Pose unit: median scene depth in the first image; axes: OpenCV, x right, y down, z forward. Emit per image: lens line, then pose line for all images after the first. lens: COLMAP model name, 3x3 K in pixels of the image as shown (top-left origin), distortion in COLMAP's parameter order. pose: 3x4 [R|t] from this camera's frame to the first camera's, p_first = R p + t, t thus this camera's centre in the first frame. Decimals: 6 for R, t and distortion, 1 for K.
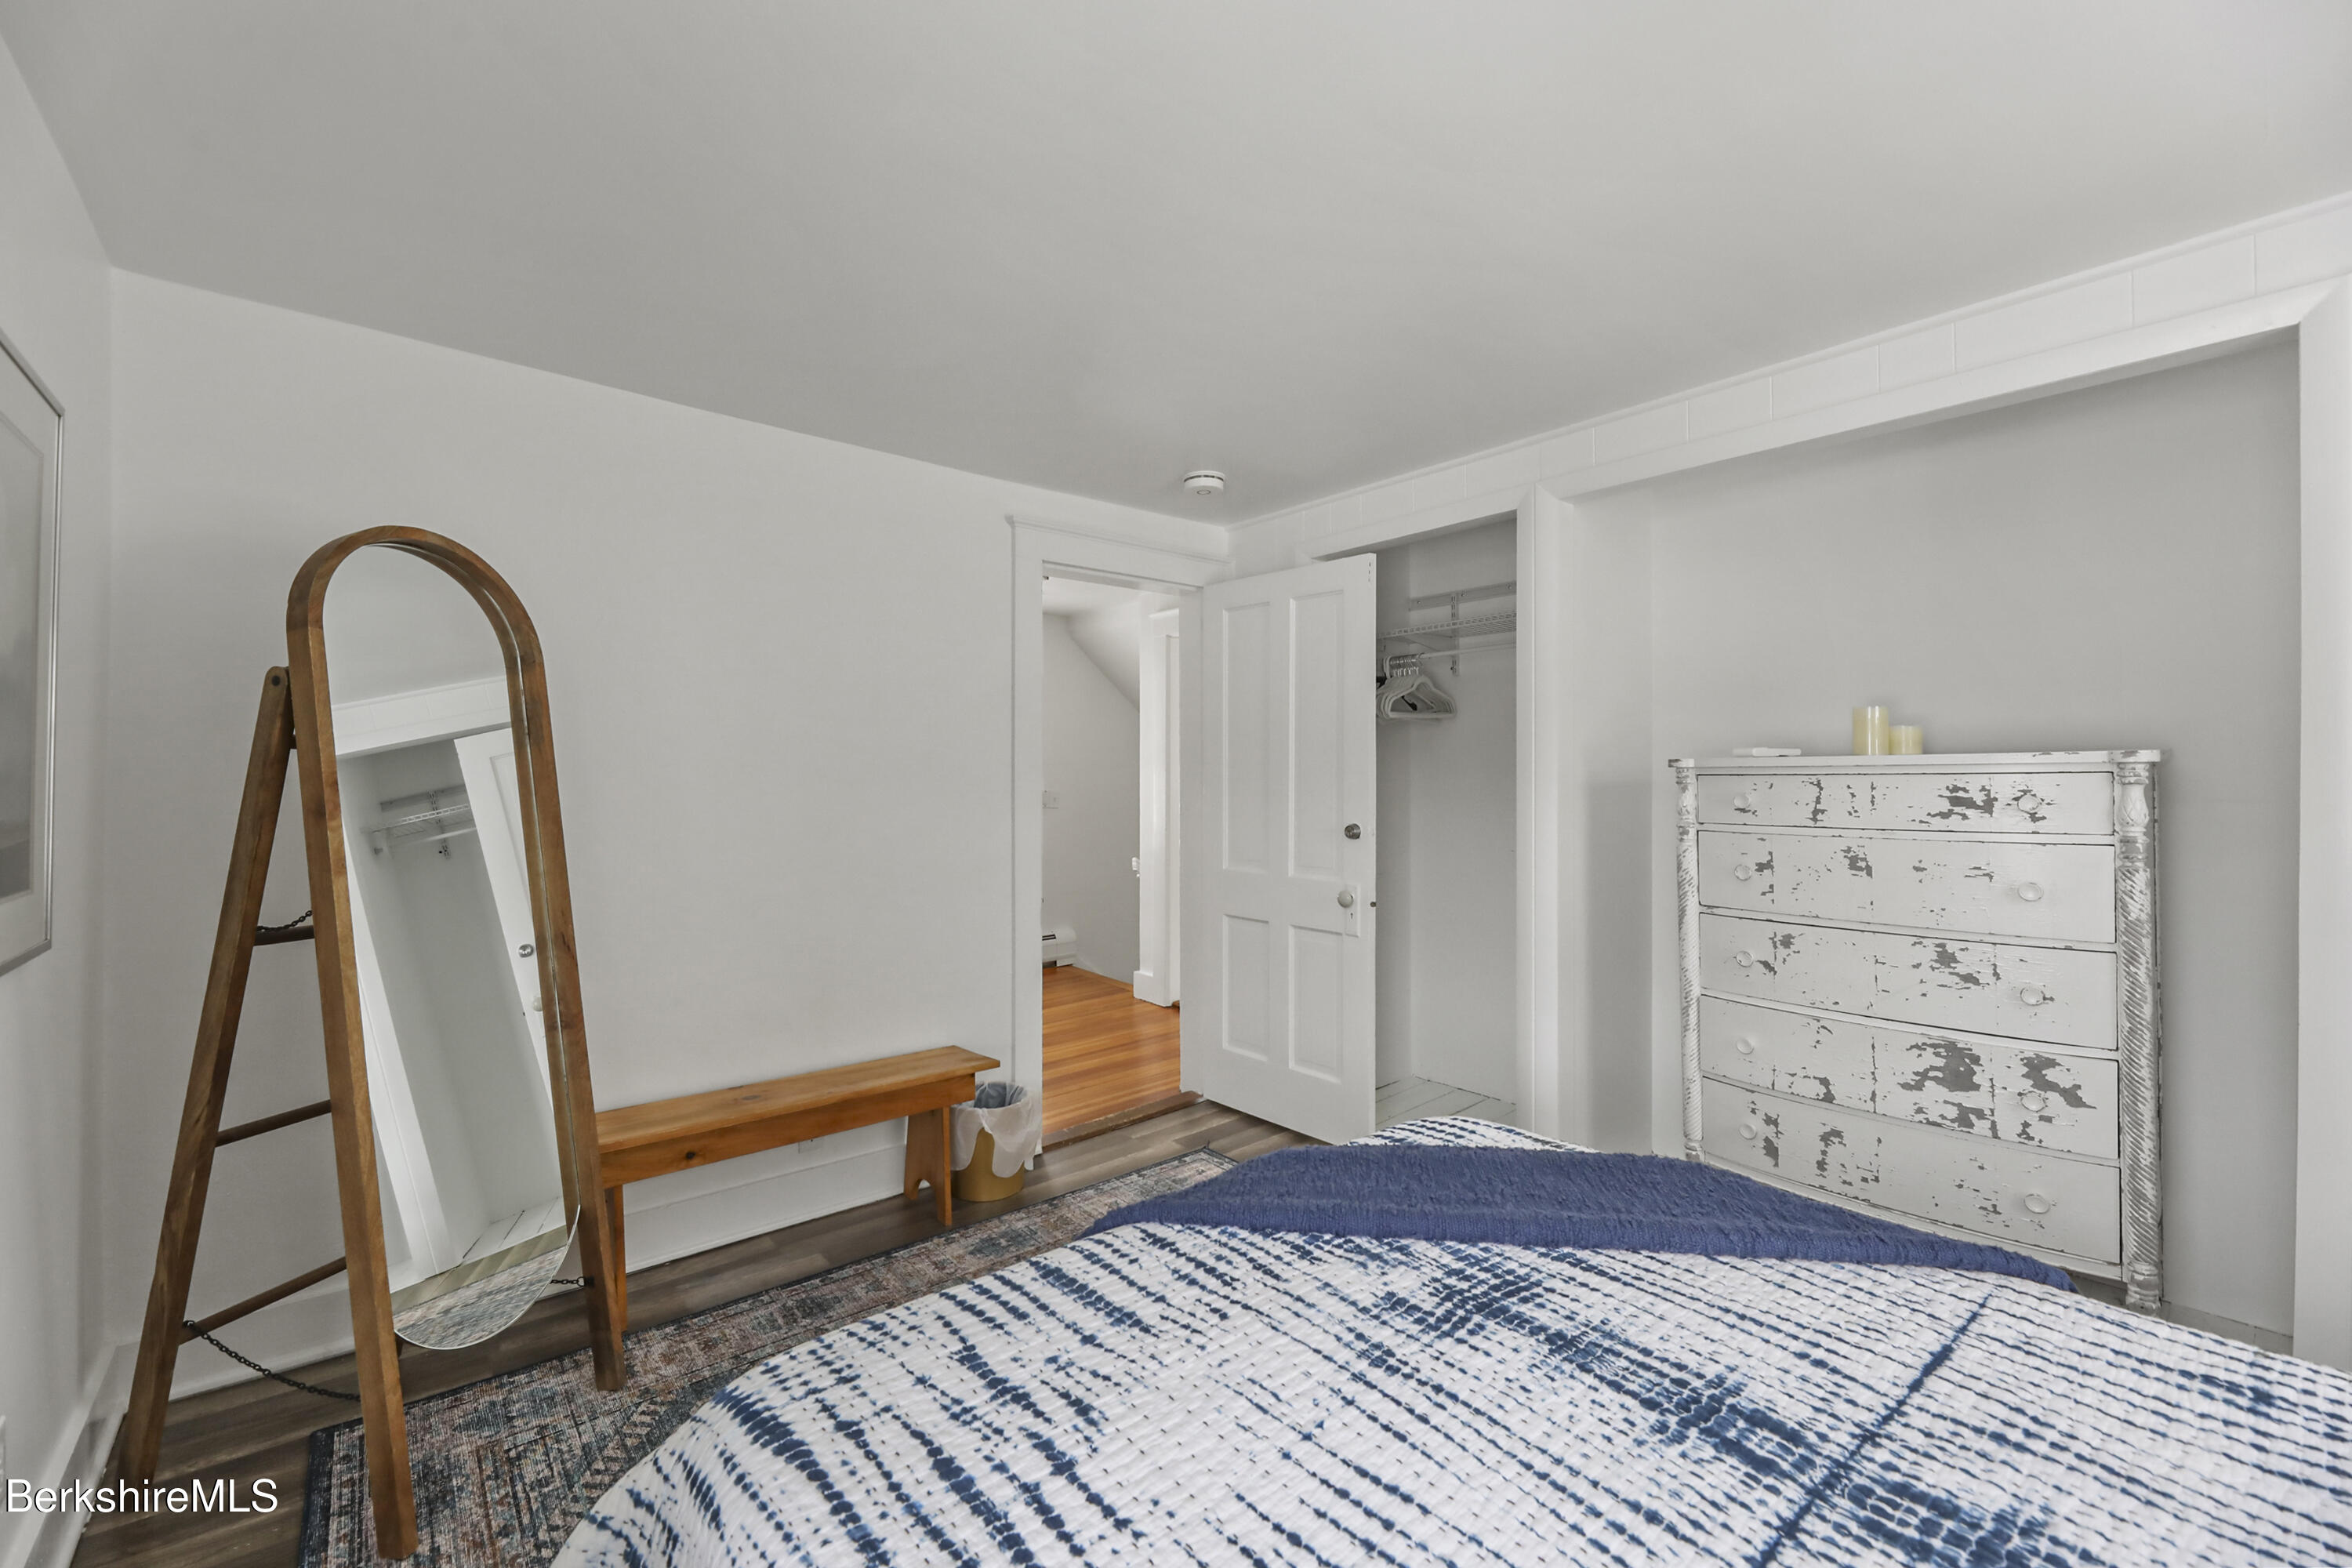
lens RADIAL K [[952.2, 0, 1180.4], [0, 952.2, 777.9], [0, 0, 1]] dist [-0.002624, -0.000282]
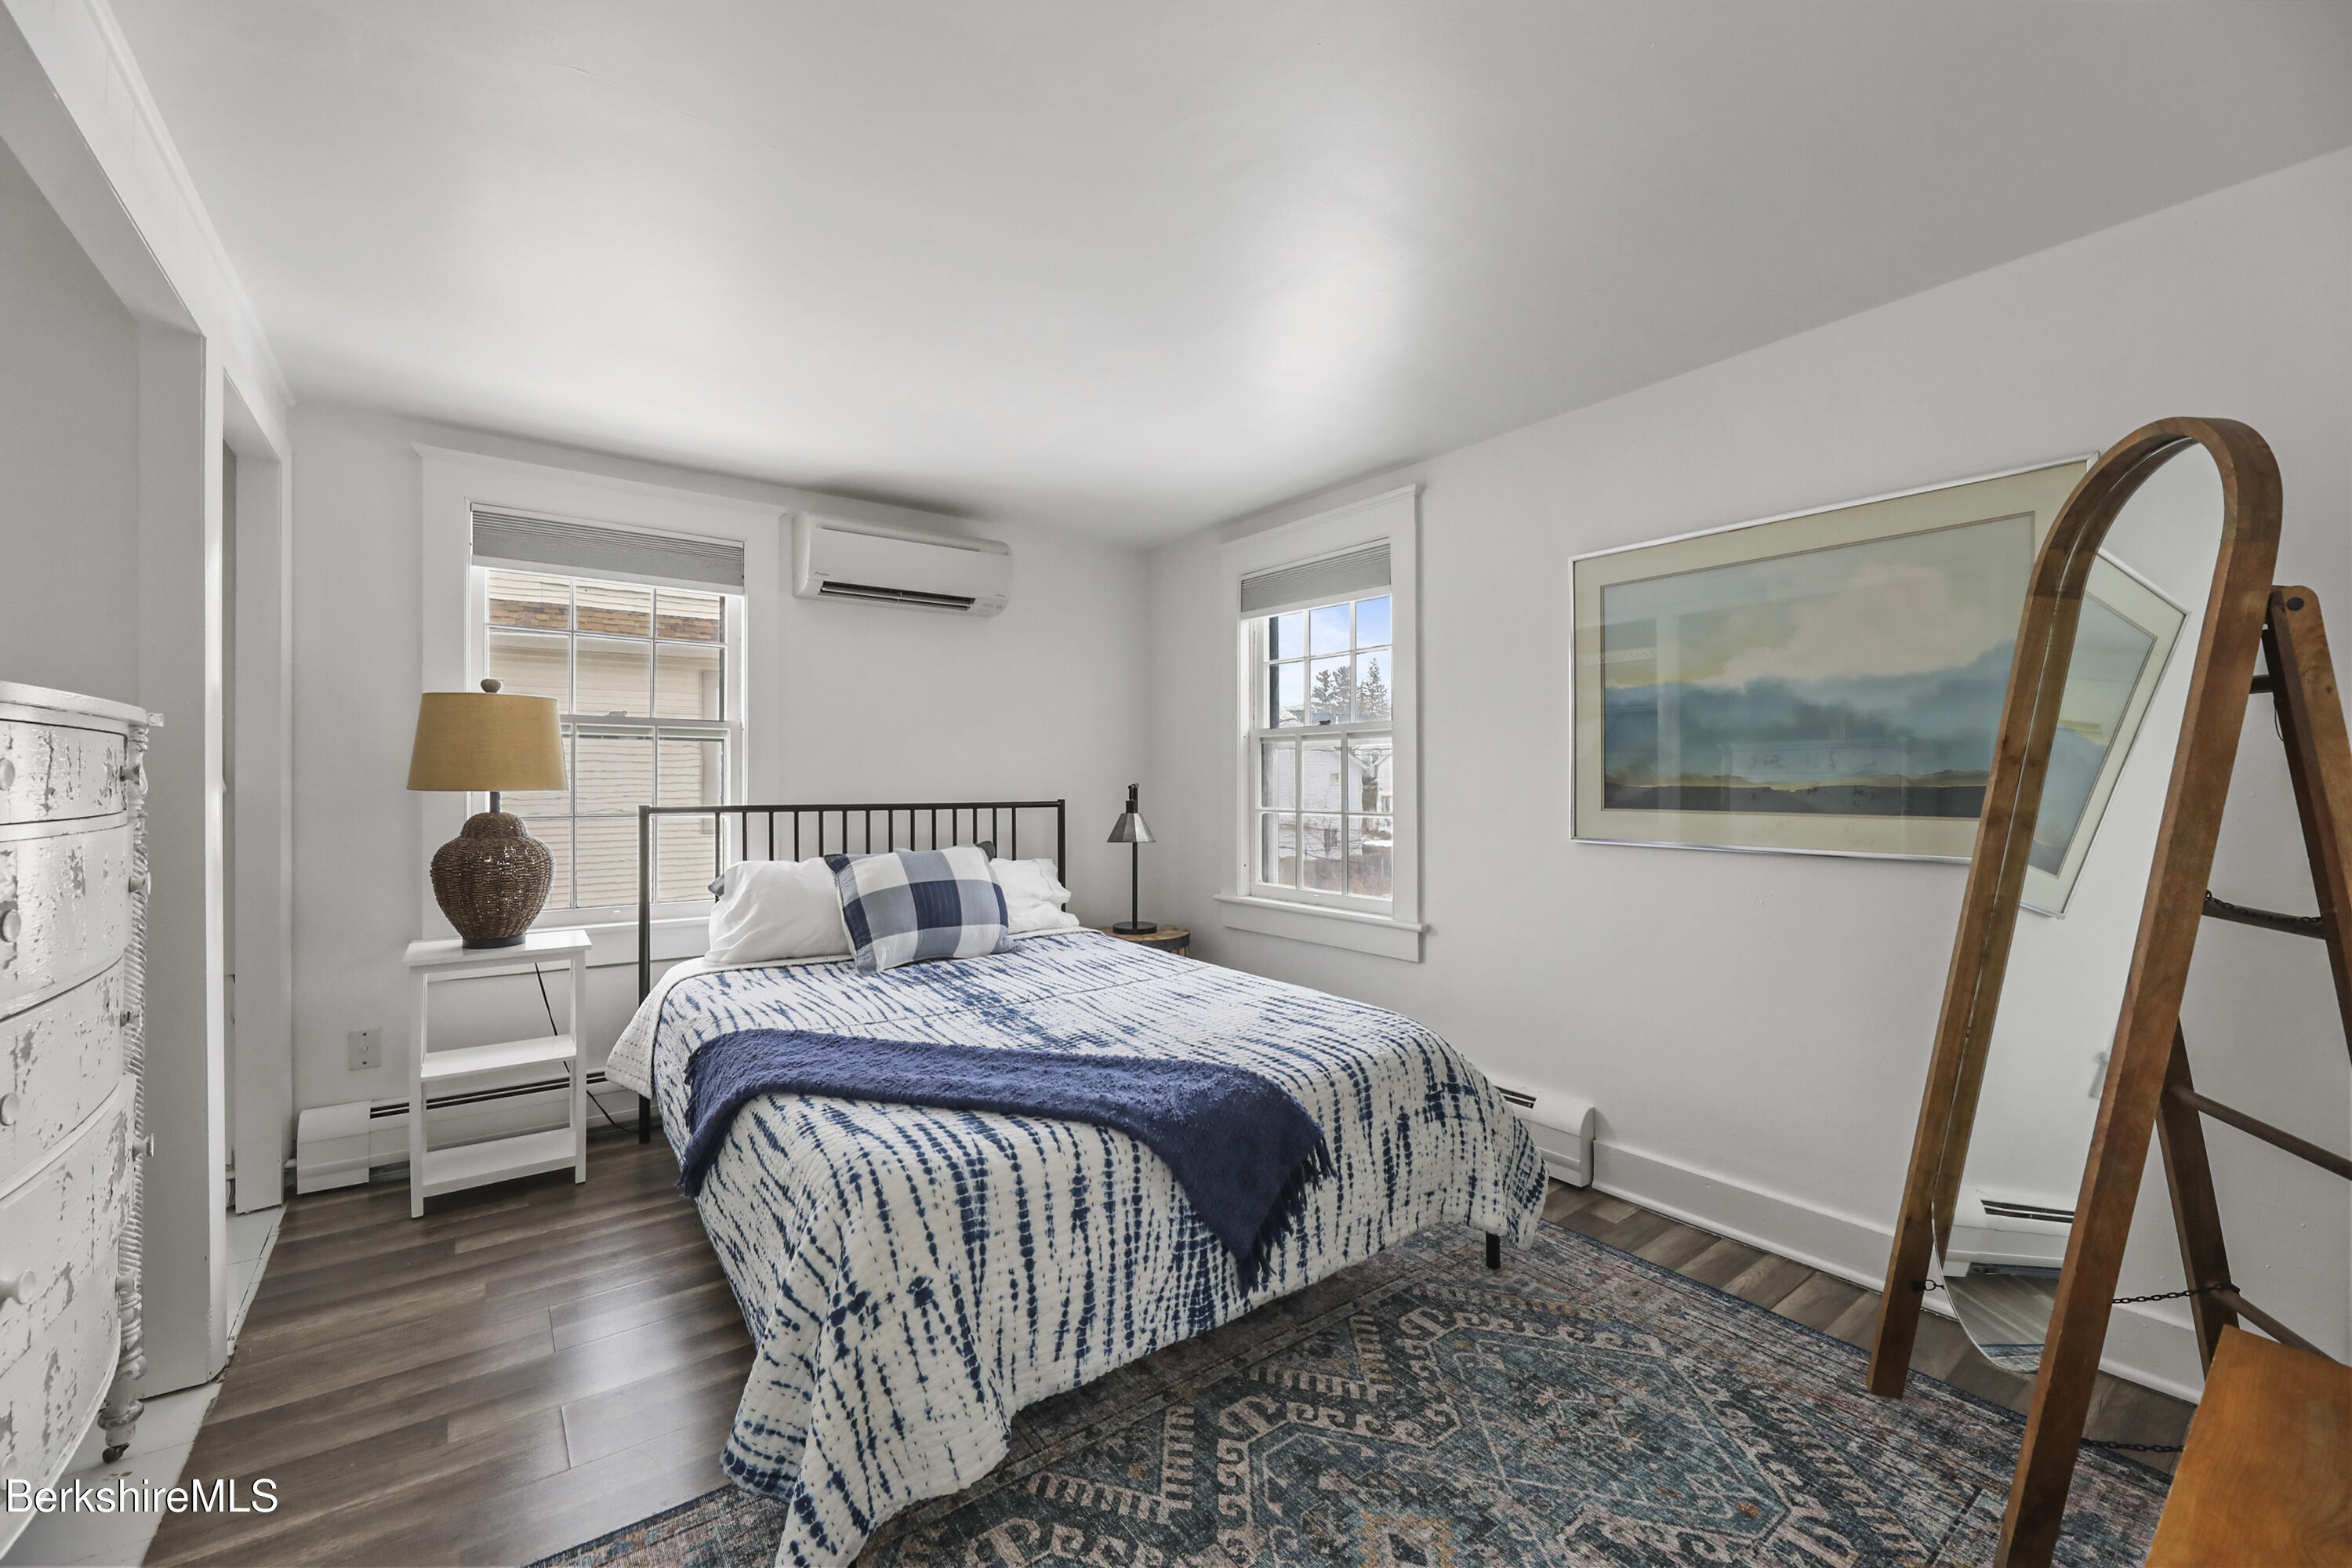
lens RADIAL K [[952.2, 0, 1171.1], [0, 952.2, 780.2], [0, 0, 1]] dist [-0.002624, -0.000282]
pose [[-0.997783, -0.001573, 0.066538, -0.016930], [-0.001833, 0.999991, -0.003835, 0.066786], [-0.066531, -0.003949, -0.997777, 2.797276]]
